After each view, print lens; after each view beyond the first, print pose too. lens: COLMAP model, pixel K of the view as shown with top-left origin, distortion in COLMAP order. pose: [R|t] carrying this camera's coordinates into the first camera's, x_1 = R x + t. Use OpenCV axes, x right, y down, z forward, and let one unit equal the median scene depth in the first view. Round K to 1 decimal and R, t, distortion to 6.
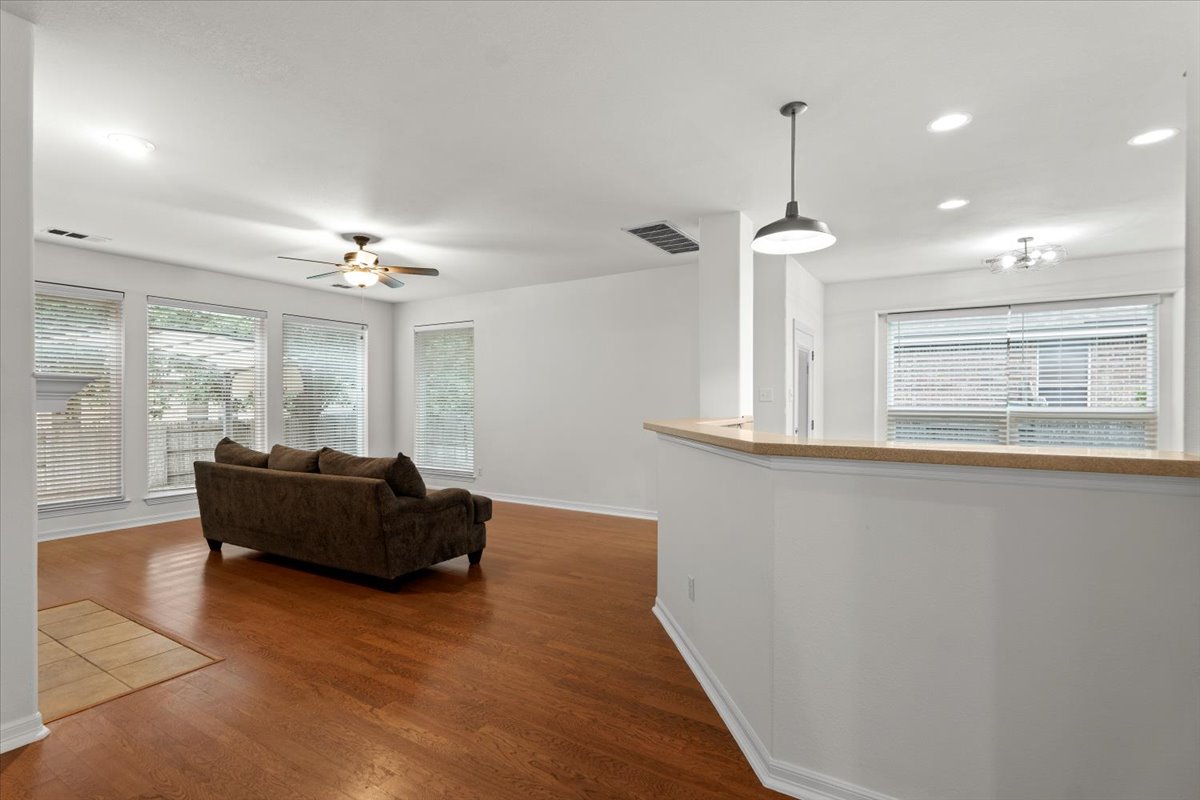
lens RADIAL K [[569.1, 0, 604.3], [0, 569.1, 403.7], [0, 0, 1]] dist [0.007974, 0.001899]
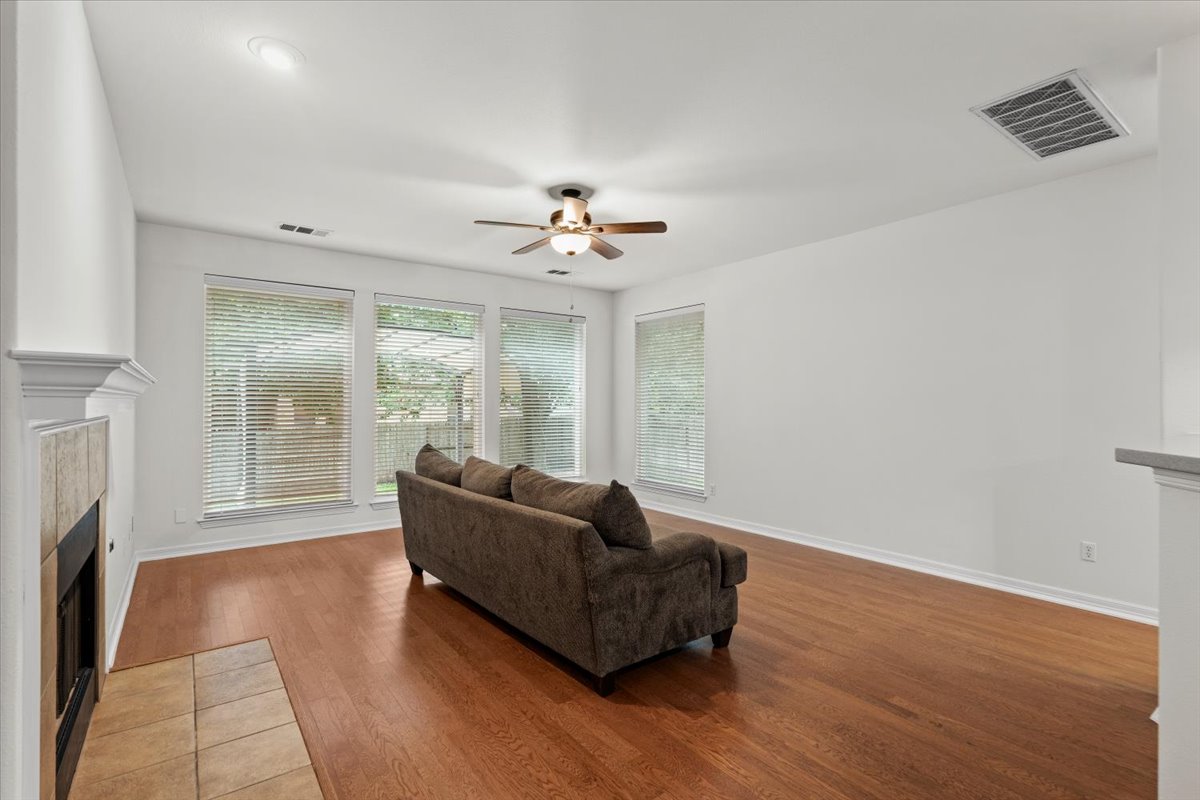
lens RADIAL K [[569.1, 0, 600.8], [0, 569.1, 402.4], [0, 0, 1]] dist [0.007974, 0.001899]
pose [[0.927687, 0.000431, -0.373358, -0.105088], [-0.002359, 0.999986, -0.004705, -0.000211], [0.373350, 0.005245, 0.927676, 0.317238]]
